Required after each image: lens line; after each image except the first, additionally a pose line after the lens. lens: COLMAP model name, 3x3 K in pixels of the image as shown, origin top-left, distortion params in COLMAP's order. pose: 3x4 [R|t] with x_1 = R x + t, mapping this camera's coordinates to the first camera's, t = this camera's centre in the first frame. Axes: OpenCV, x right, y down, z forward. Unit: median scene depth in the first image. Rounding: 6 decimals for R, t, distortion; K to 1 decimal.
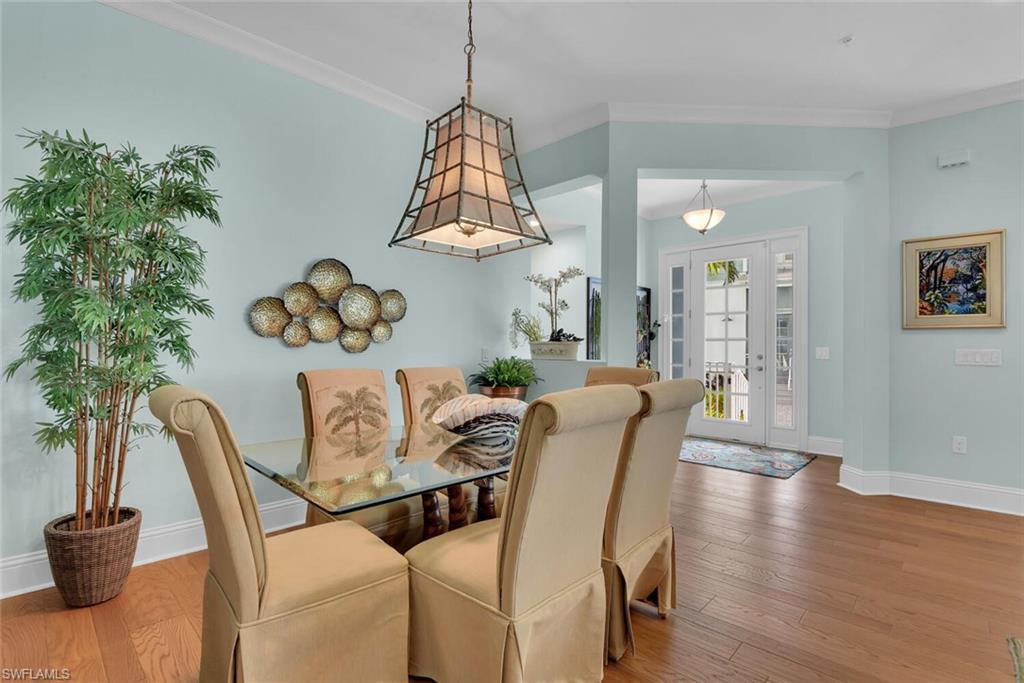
lens RADIAL K [[475.3, 0, 509.9], [0, 475.3, 346.2], [0, 0, 1]] dist [-0.011100, -0.000822]
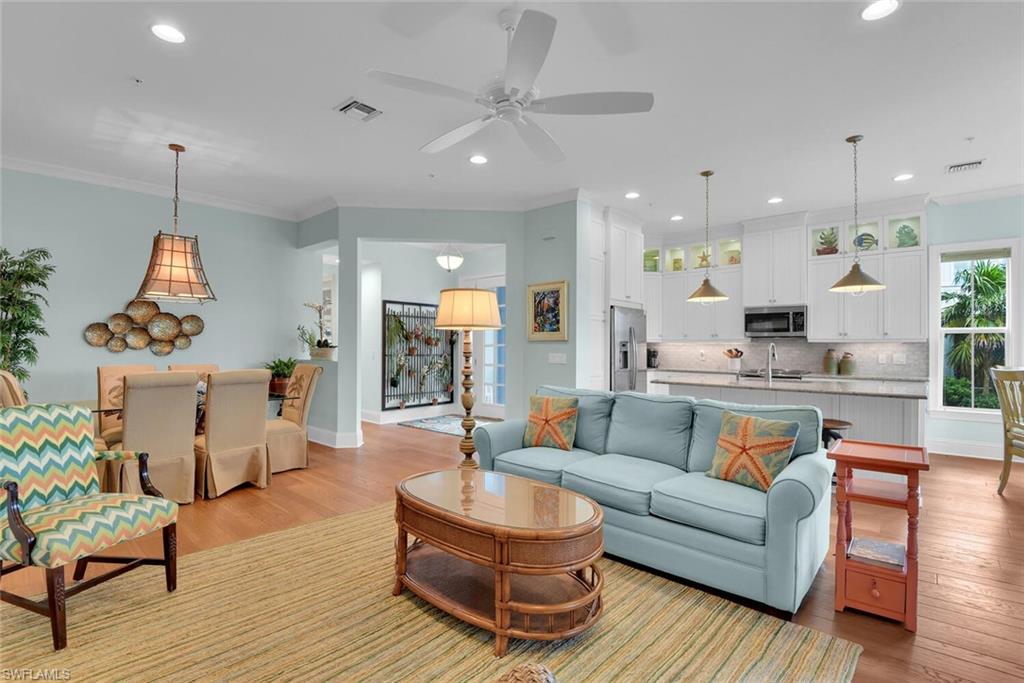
lens RADIAL K [[475.3, 0, 509.9], [0, 475.3, 346.2], [0, 0, 1]] dist [-0.011100, -0.000822]
pose [[0.999700, 0.001424, 0.024456, 0.793025], [-0.001396, 0.999998, -0.001162, -0.017530], [-0.024457, 0.001127, 0.999700, -0.618440]]
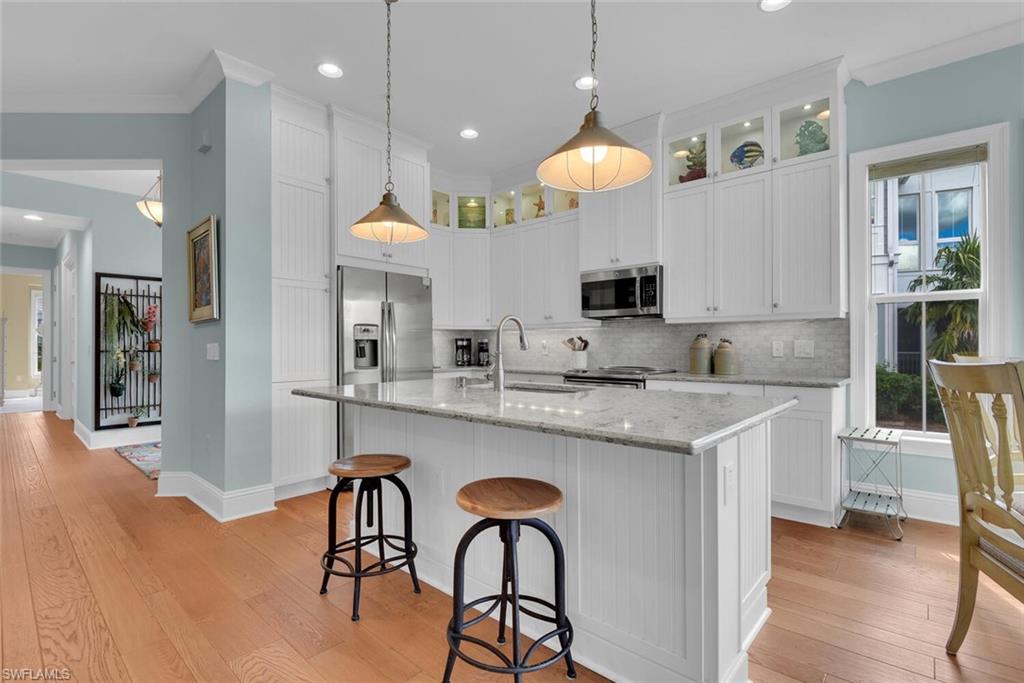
lens RADIAL K [[466.2, 0, 515.1], [0, 466.2, 347.3], [0, 0, 1]] dist [-0.003158, -0.000440]
pose [[0.999596, -0.005685, 0.027865, 1.565852], [0.005716, 0.999983, -0.001009, 0.019002], [-0.027859, 0.001168, 0.999611, 0.039730]]
